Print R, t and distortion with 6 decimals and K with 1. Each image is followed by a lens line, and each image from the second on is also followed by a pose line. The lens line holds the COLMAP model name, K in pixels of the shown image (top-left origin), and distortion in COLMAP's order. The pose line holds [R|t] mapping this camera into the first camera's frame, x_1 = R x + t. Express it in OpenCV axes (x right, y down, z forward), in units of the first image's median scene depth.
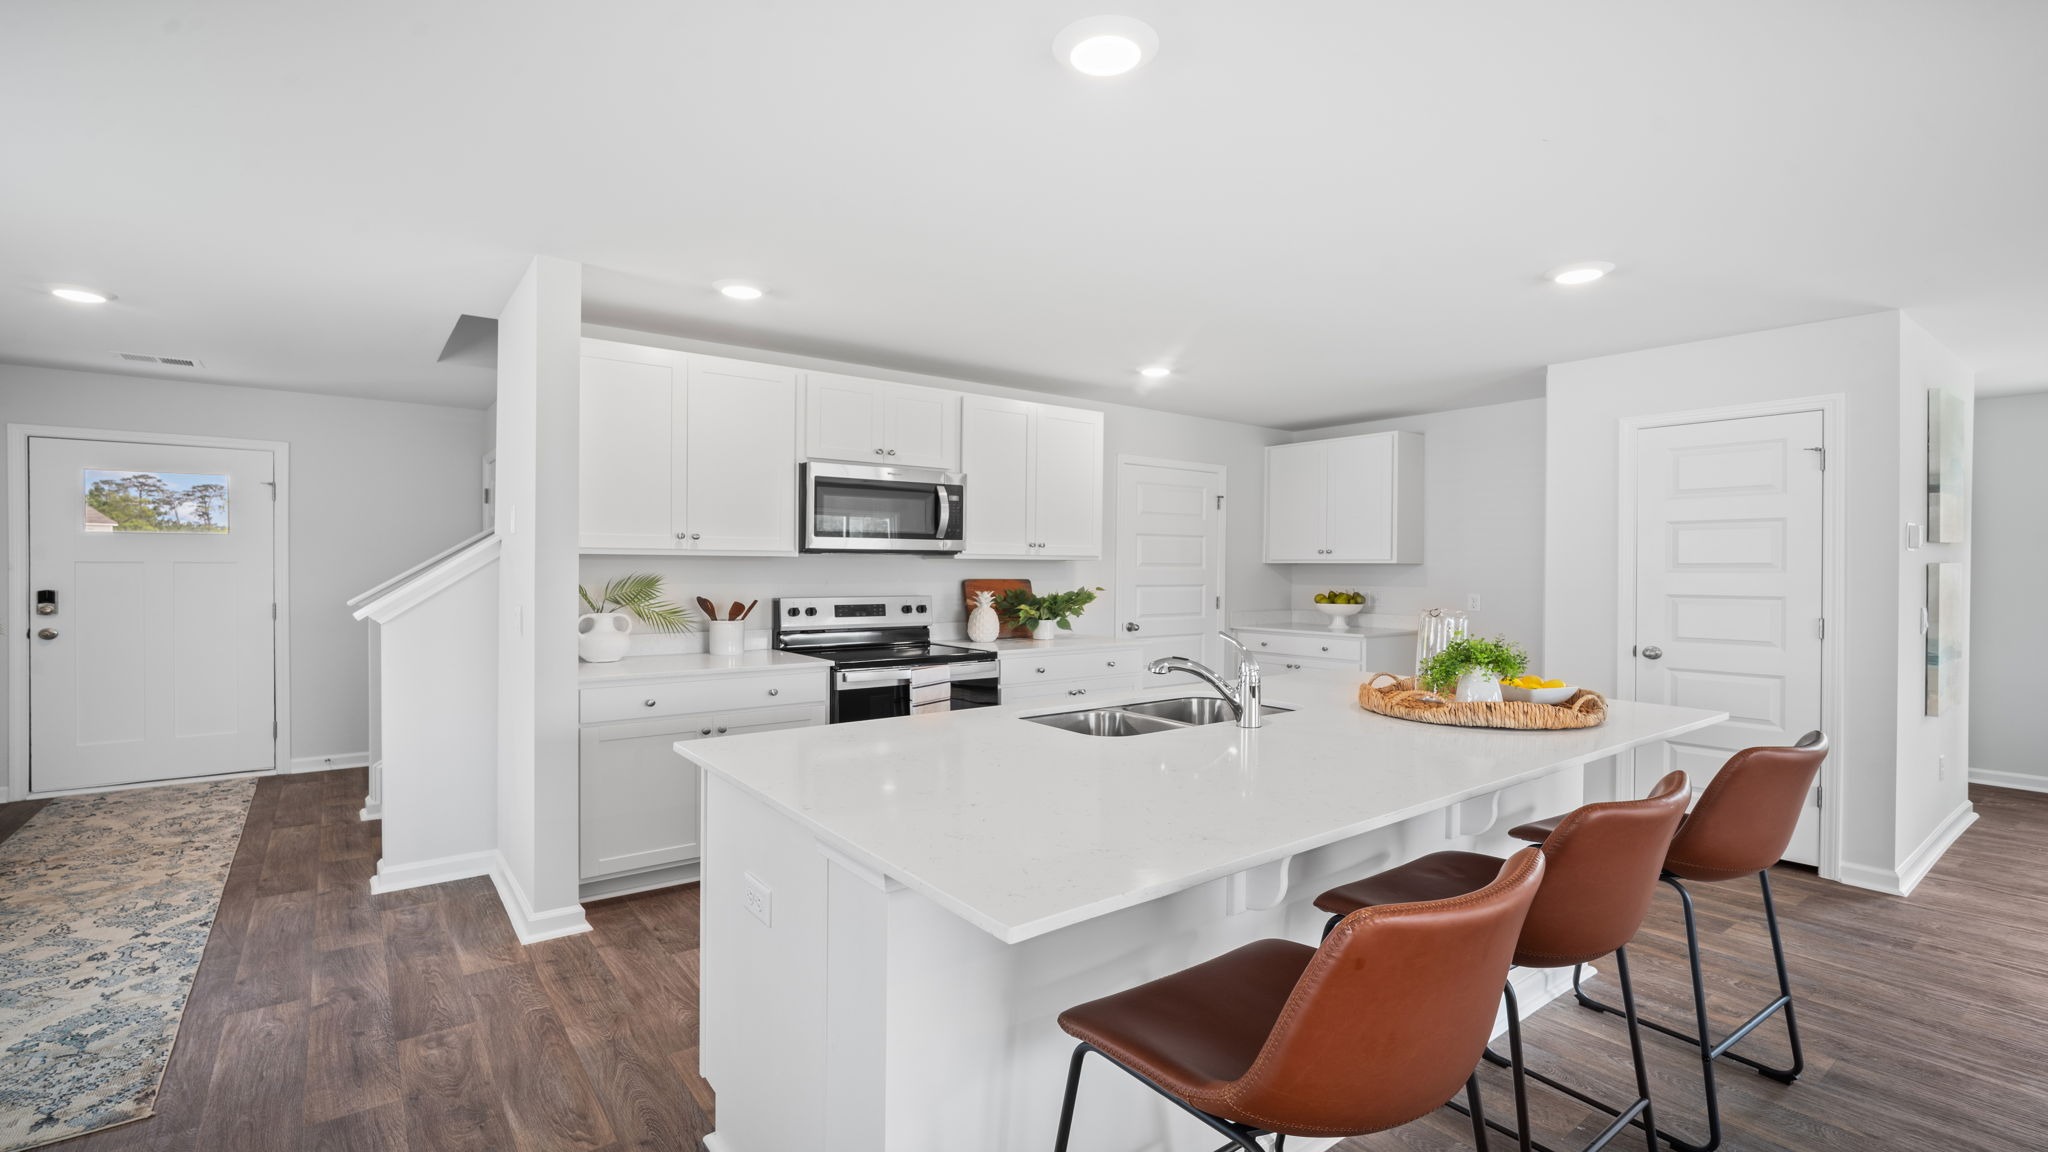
lens RADIAL K [[927.1, 0, 1025.6], [0, 927.1, 571.9], [0, 0, 1]] dist [0.000906, 0.001002]
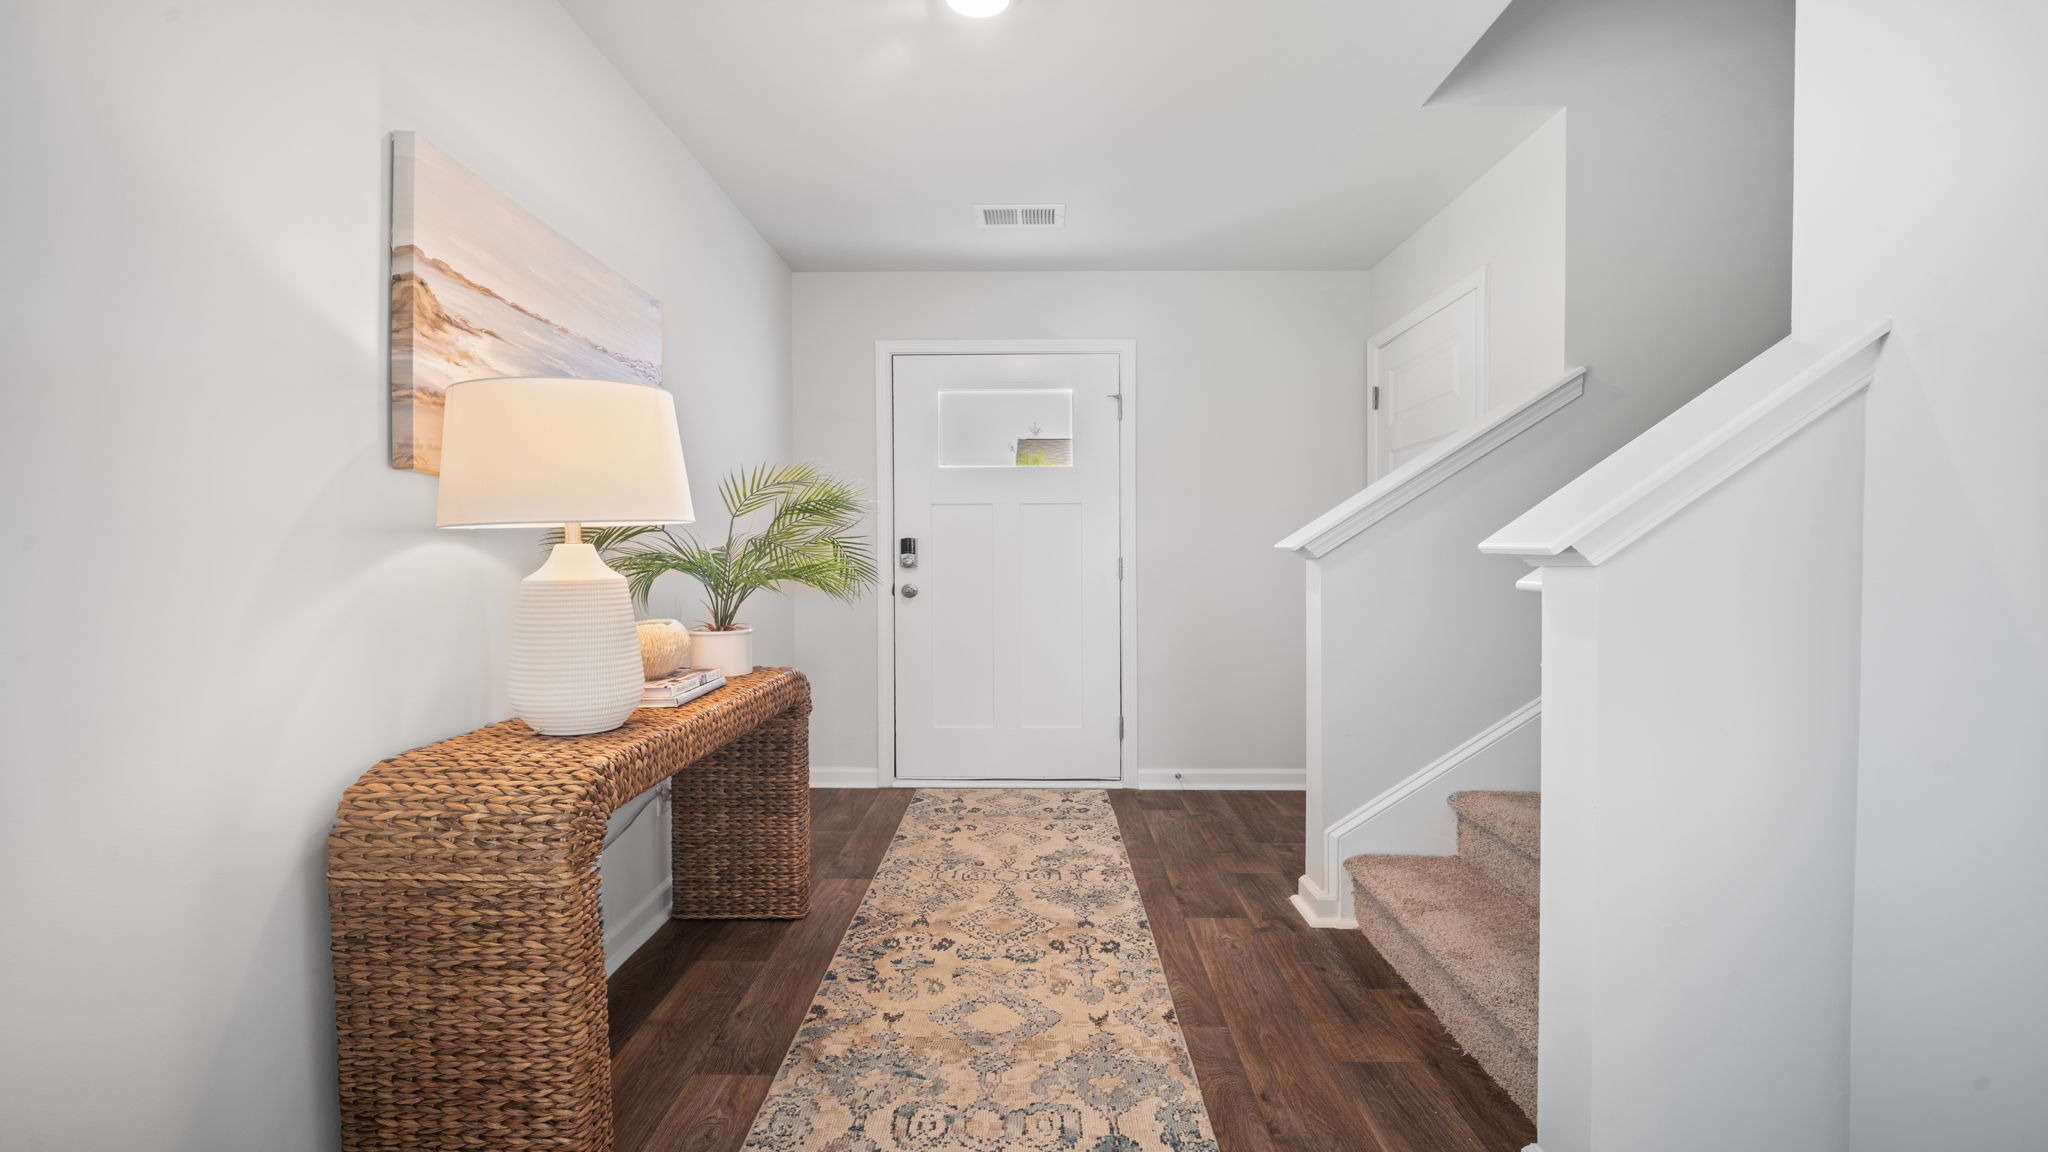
lens RADIAL K [[901.4, 0, 1024.3], [0, 901.4, 570.5], [0, 0, 1]] dist [-0.008365, 0.000365]
pose [[0.798051, 0.007775, -0.602540, -0.489462], [0.001650, 0.999885, 0.015088, 0.037005], [0.602588, -0.013035, 0.797946, 0.423161]]
